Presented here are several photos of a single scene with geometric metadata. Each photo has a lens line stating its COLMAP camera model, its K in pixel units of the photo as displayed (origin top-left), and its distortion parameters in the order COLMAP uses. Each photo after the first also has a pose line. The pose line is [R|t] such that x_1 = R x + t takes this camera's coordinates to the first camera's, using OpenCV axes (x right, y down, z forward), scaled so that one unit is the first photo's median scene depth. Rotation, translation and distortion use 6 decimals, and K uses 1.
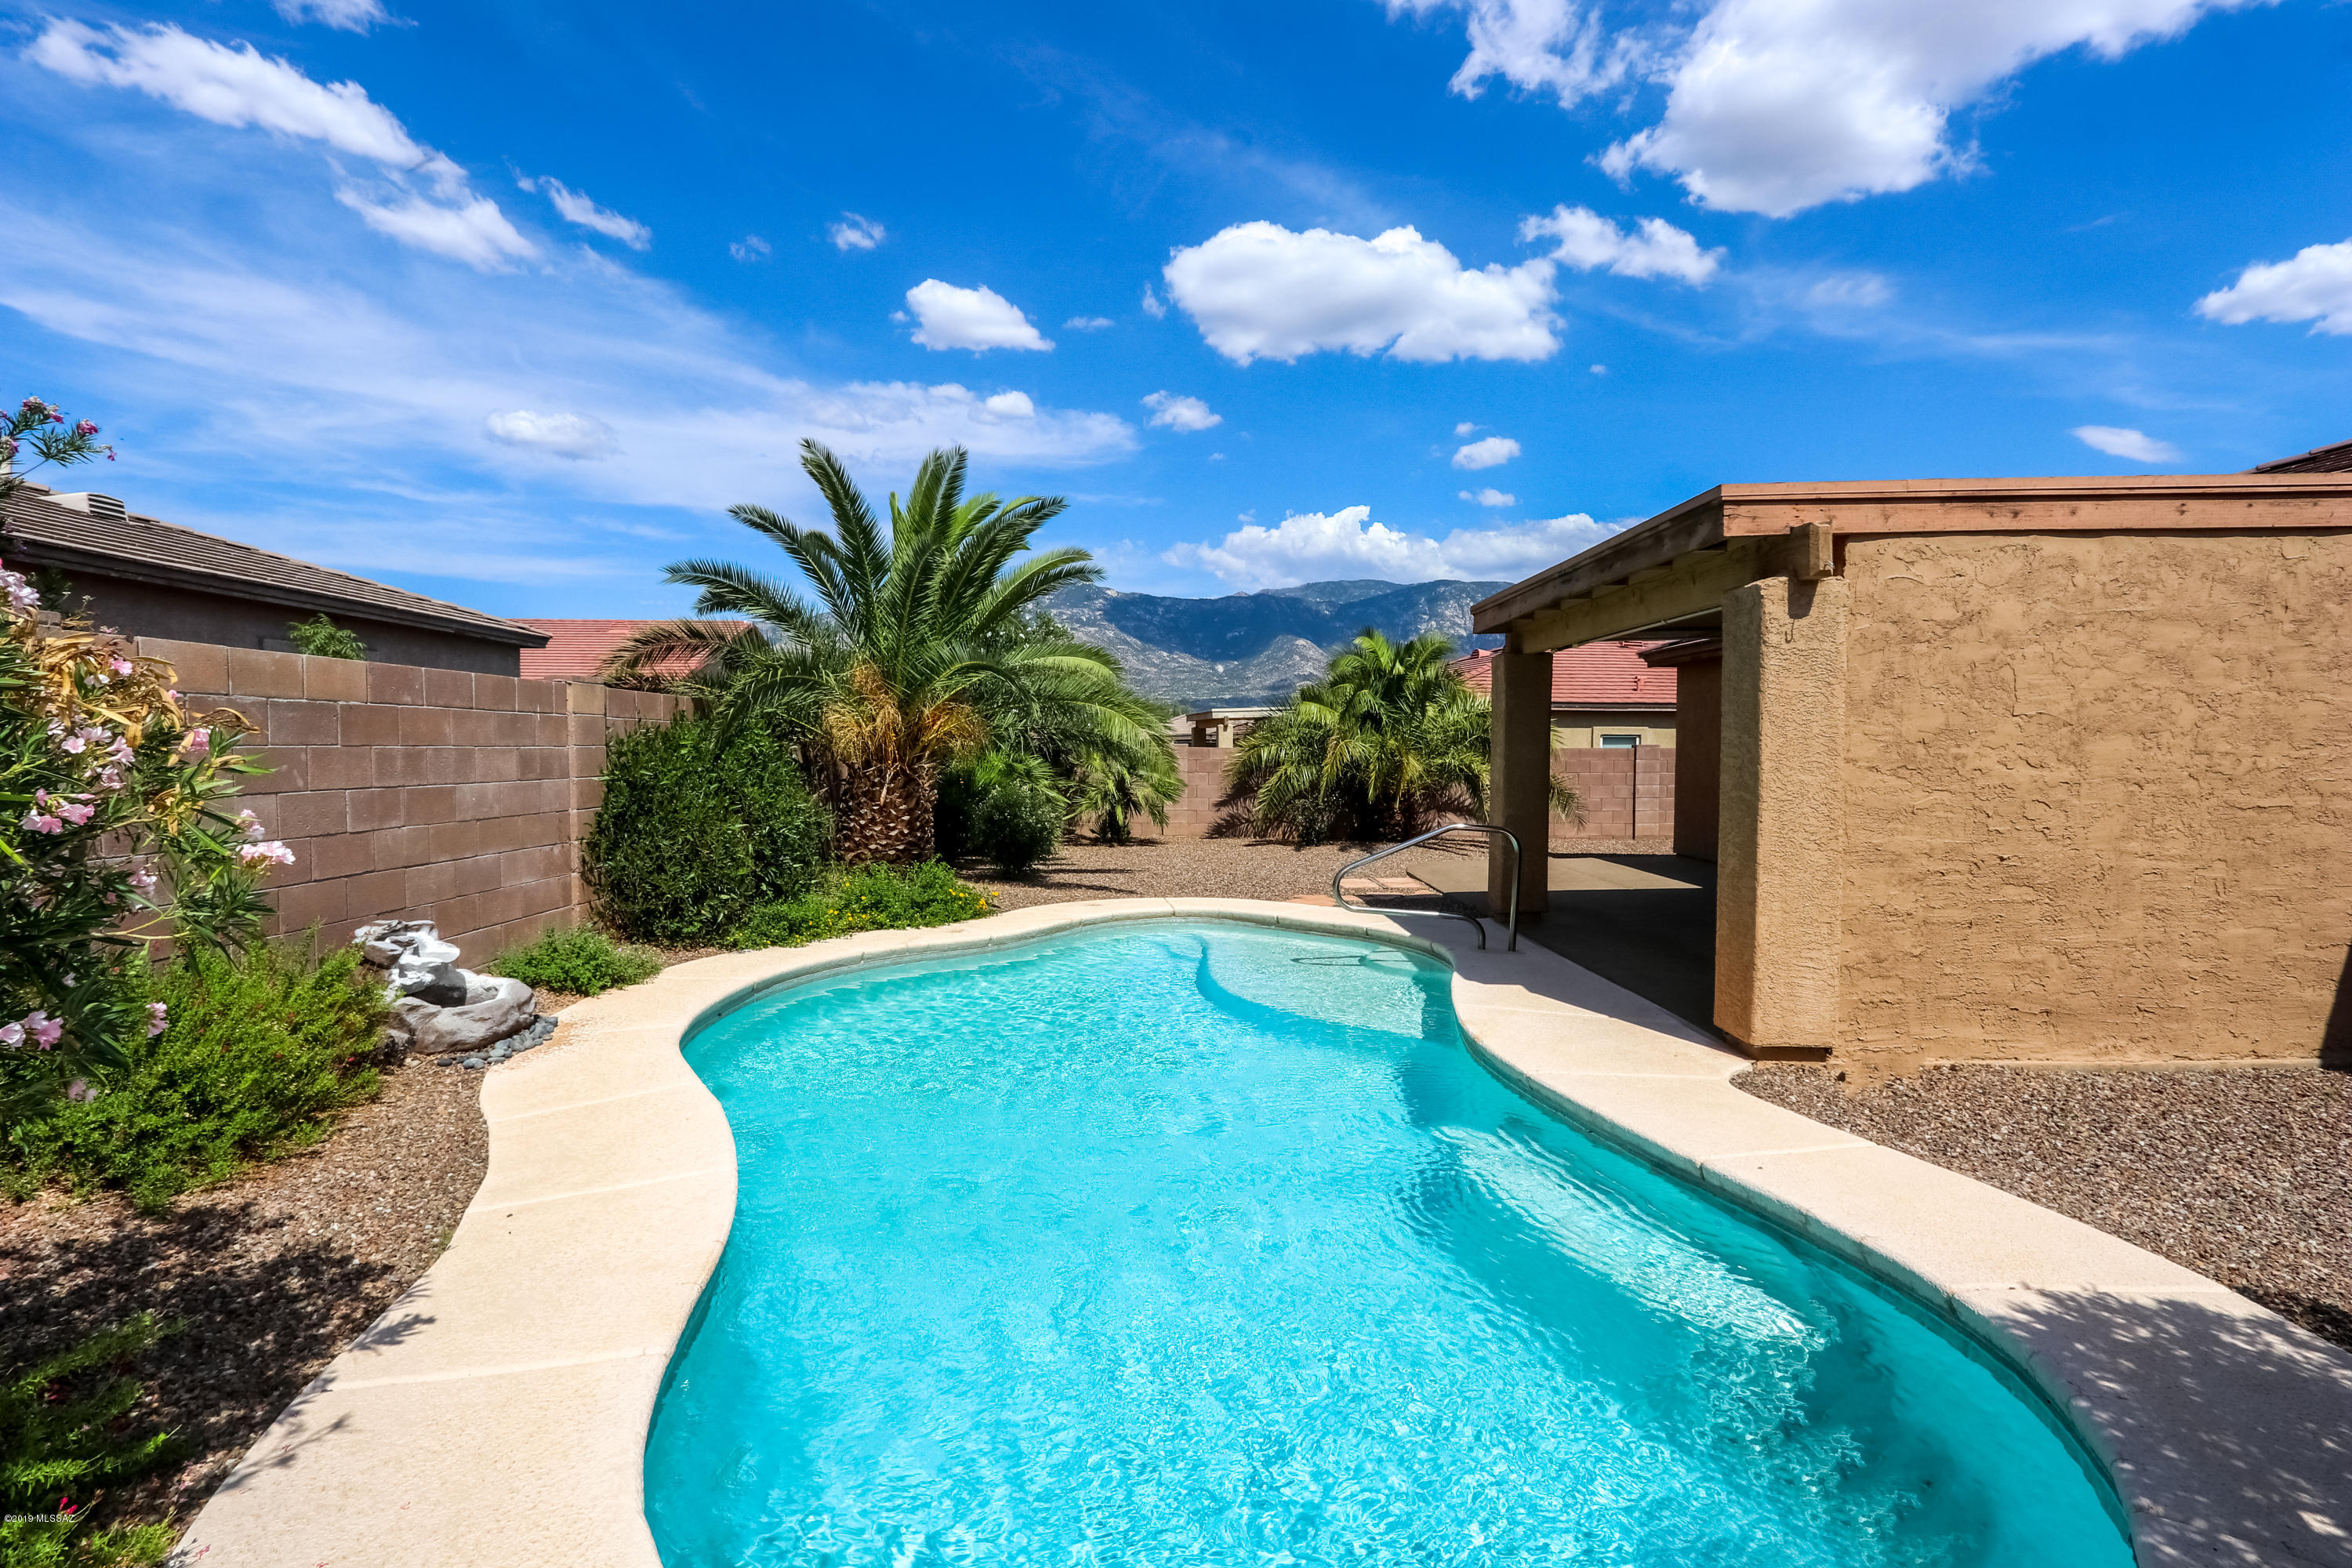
lens RADIAL K [[1026.1, 0, 1184.0], [0, 1026.1, 777.9], [0, 0, 1]] dist [-0.029725, 0.004992]
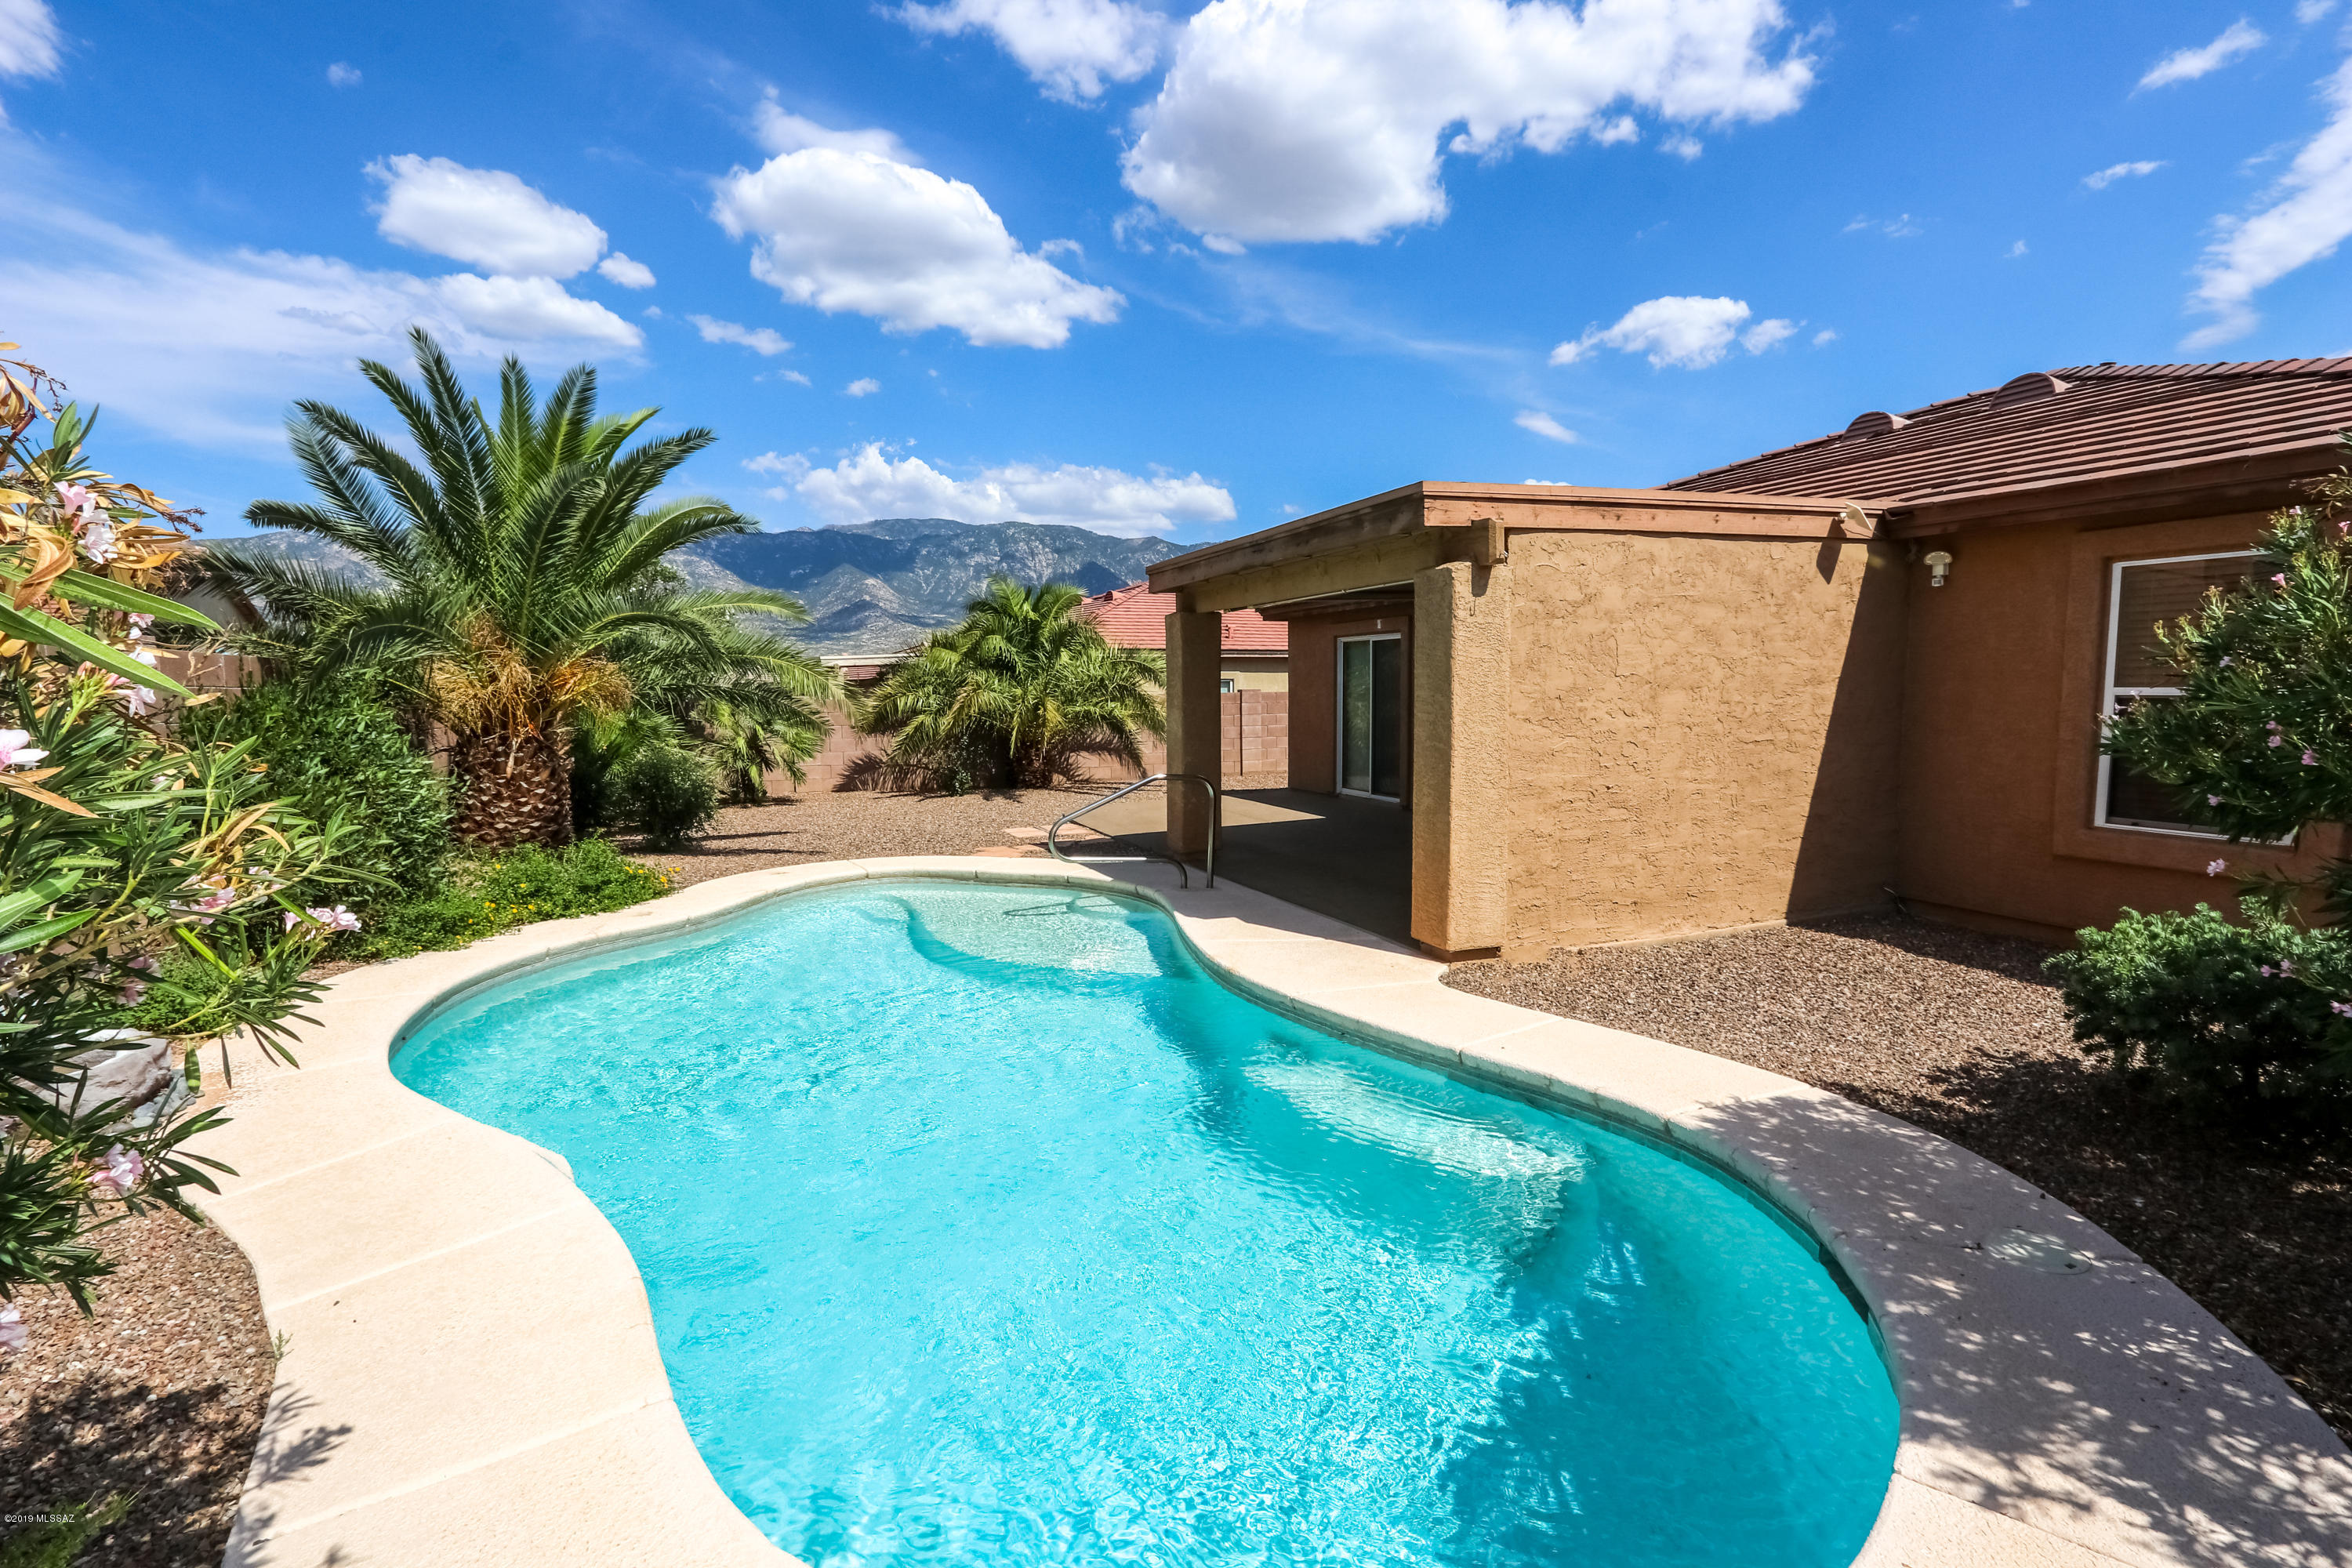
lens RADIAL K [[1026.1, 0, 1184.0], [0, 1026.1, 777.9], [0, 0, 1]] dist [-0.029725, 0.004992]
pose [[0.930663, -0.043020, 0.363340, -0.163328], [0.023359, 0.998024, 0.058338, -0.020825], [-0.365132, -0.045806, 0.929828, -0.012357]]
